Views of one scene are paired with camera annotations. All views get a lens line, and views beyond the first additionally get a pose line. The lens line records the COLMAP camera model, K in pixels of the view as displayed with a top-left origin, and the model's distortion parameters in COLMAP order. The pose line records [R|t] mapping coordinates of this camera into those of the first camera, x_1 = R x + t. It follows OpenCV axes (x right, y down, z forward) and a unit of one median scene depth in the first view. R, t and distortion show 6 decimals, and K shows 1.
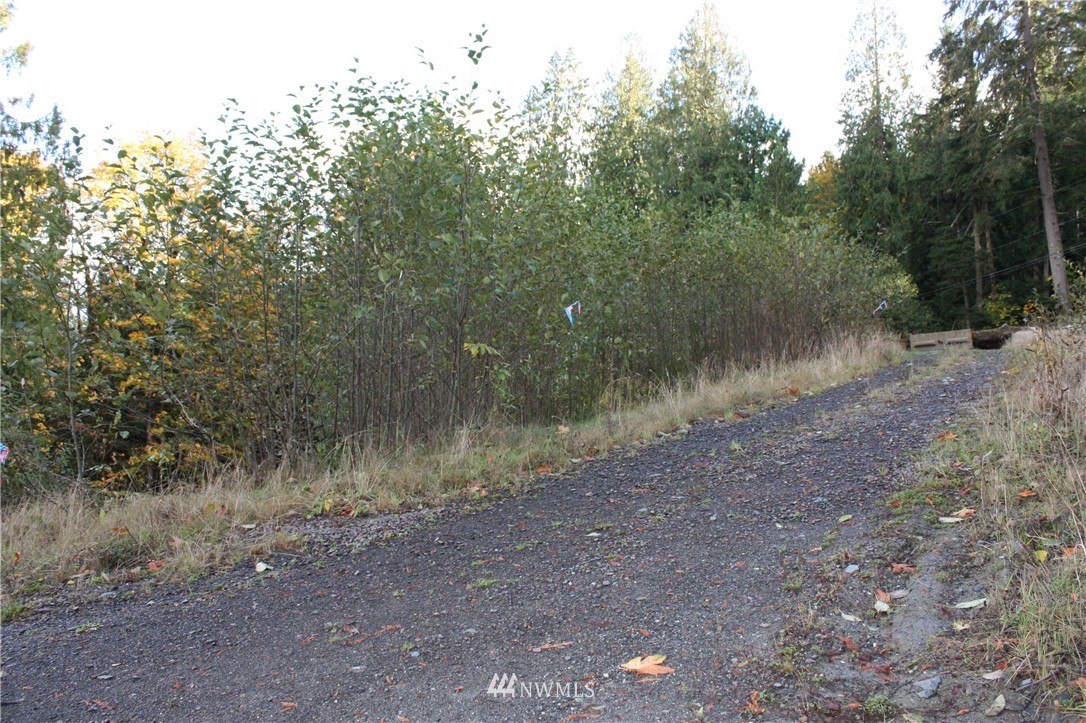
lens RADIAL K [[937.8, 0, 539.2], [0, 937.8, 356.3], [0, 0, 1]] dist [-0.132408, 0.103986]
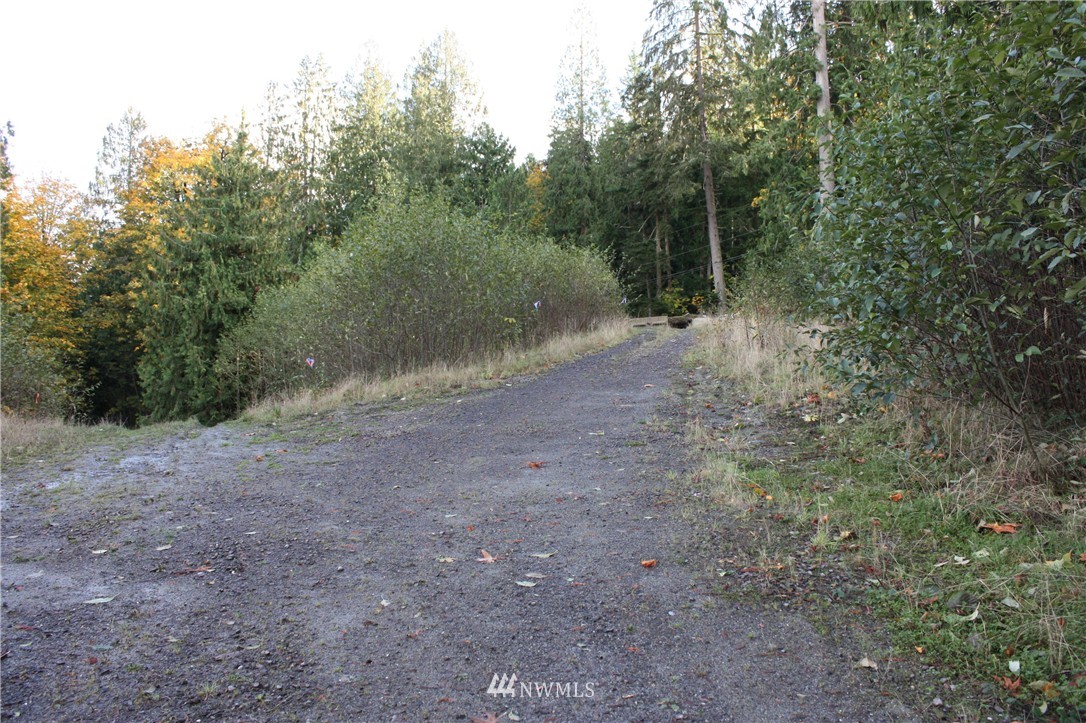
lens RADIAL K [[937.8, 0, 544.9], [0, 937.8, 356.9], [0, 0, 1]] dist [-0.132408, 0.103986]
pose [[0.943152, 0.007163, 0.332285, -0.087535], [-0.014277, 0.999718, 0.018974, 0.004572], [-0.332056, -0.022640, 0.942988, -0.151035]]
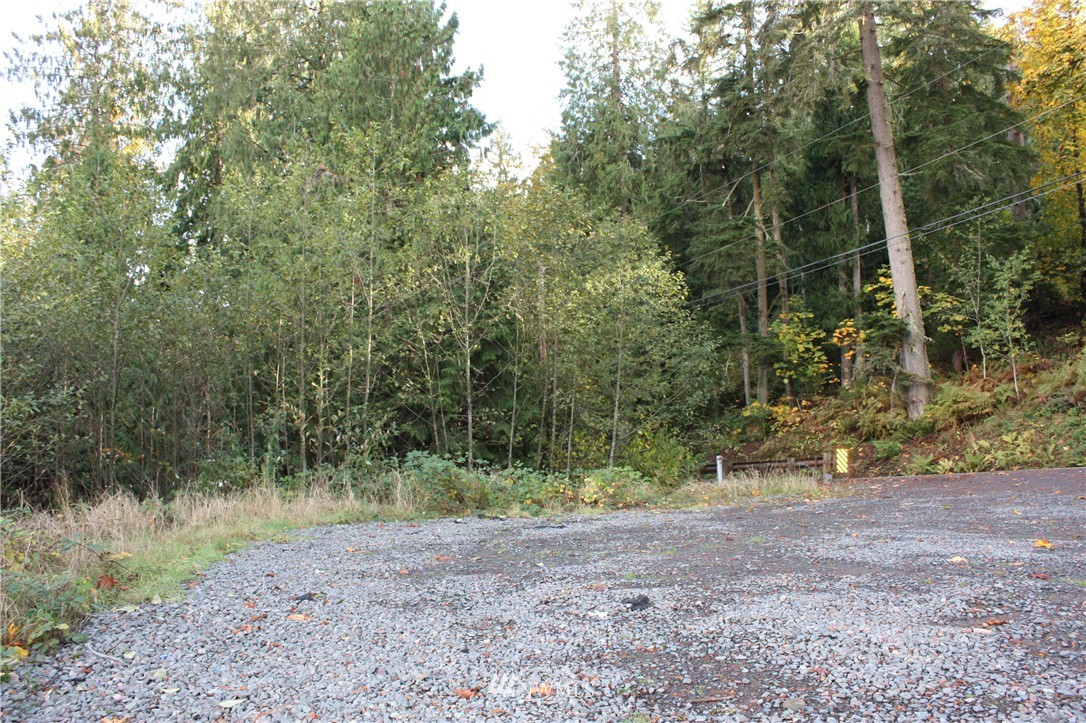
lens RADIAL K [[937.8, 0, 541.9], [0, 937.8, 363.4], [0, 0, 1]] dist [-0.132408, 0.103986]
pose [[0.964694, 0.003474, 0.263351, 0.162938], [0.001494, 0.999825, -0.018661, -0.020788], [-0.263369, 0.018395, 0.964520, 0.420762]]
